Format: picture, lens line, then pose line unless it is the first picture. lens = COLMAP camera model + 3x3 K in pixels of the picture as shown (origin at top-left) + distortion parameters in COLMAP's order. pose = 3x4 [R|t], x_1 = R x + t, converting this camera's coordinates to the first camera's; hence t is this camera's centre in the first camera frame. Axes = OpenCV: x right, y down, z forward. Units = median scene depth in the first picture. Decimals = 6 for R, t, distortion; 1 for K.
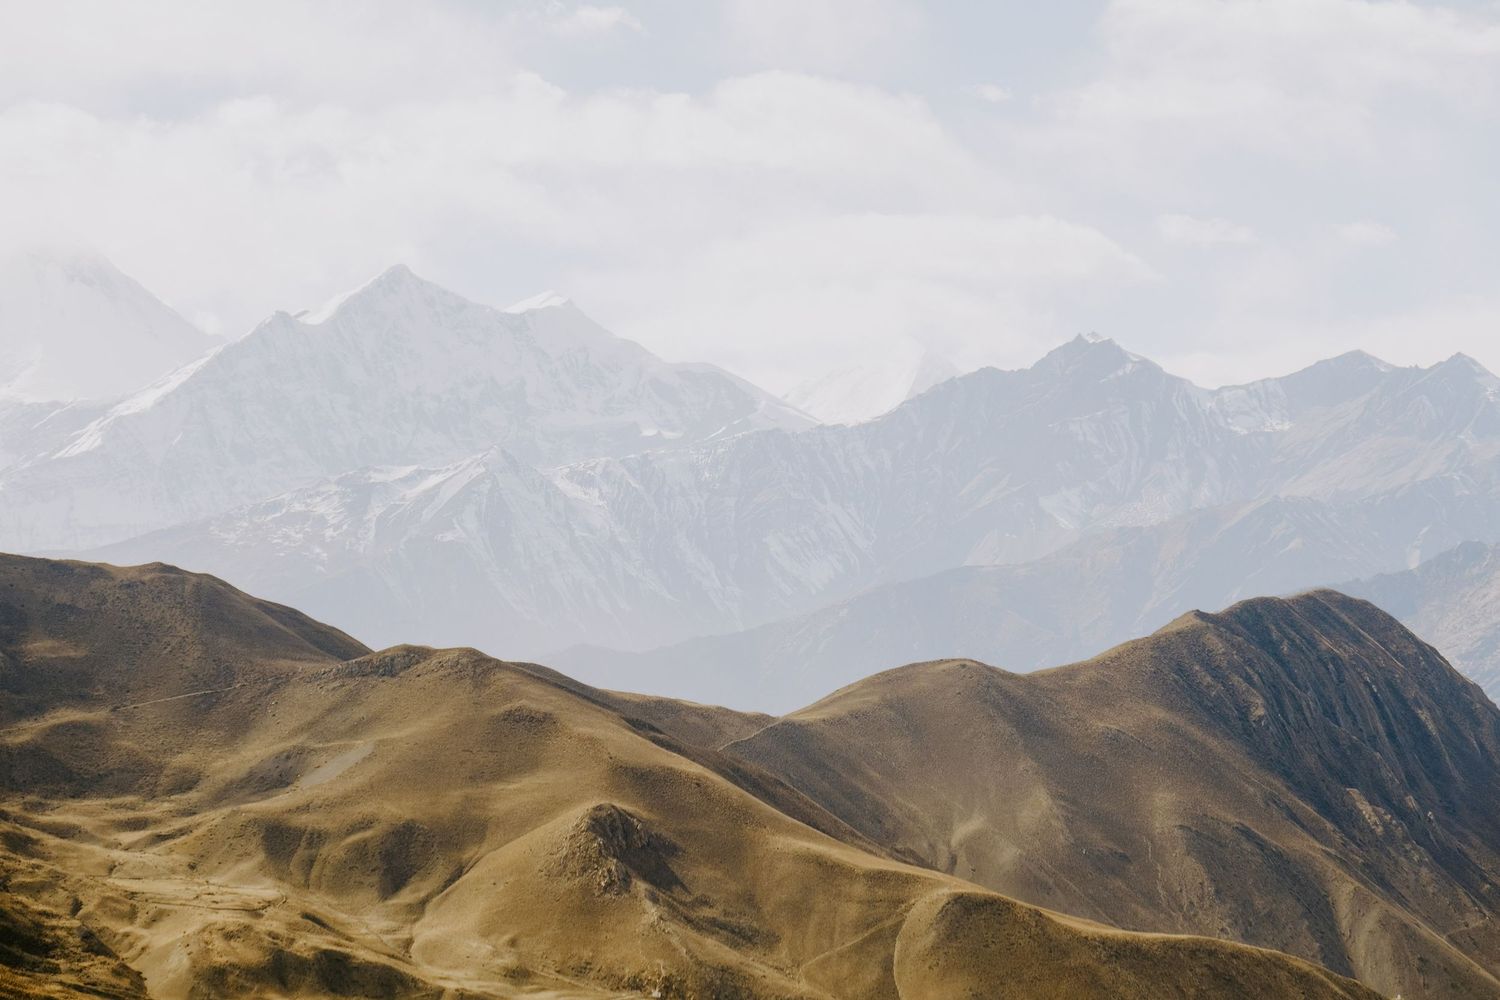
lens RADIAL K [[4073.1, 0, 749.1], [0, 4073.1, 495.3], [0, 0, 1]] dist [0.040754, 0.000000]
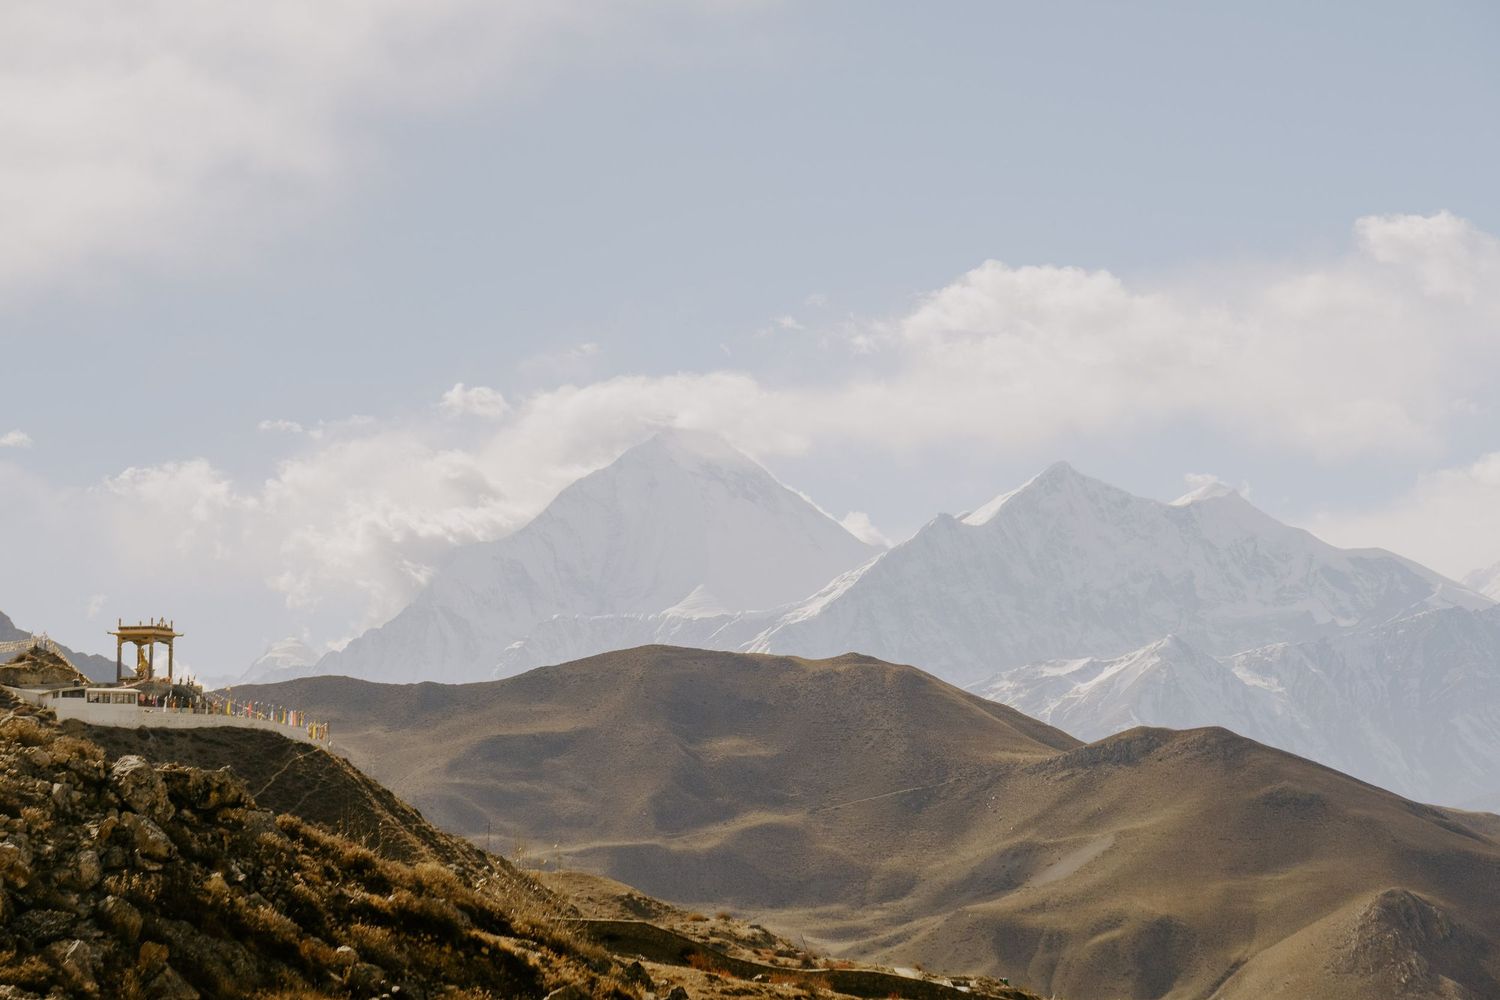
lens RADIAL K [[3911.3, 0, 748.8], [0, 3911.3, 503.5], [0, 0, 1]] dist [-0.064871, 0.000000]
pose [[0.986194, -0.048311, -0.158390, -0.032521], [0.038203, 0.997071, -0.066252, 0.040499], [0.161127, 0.059286, 0.985151, 0.164691]]
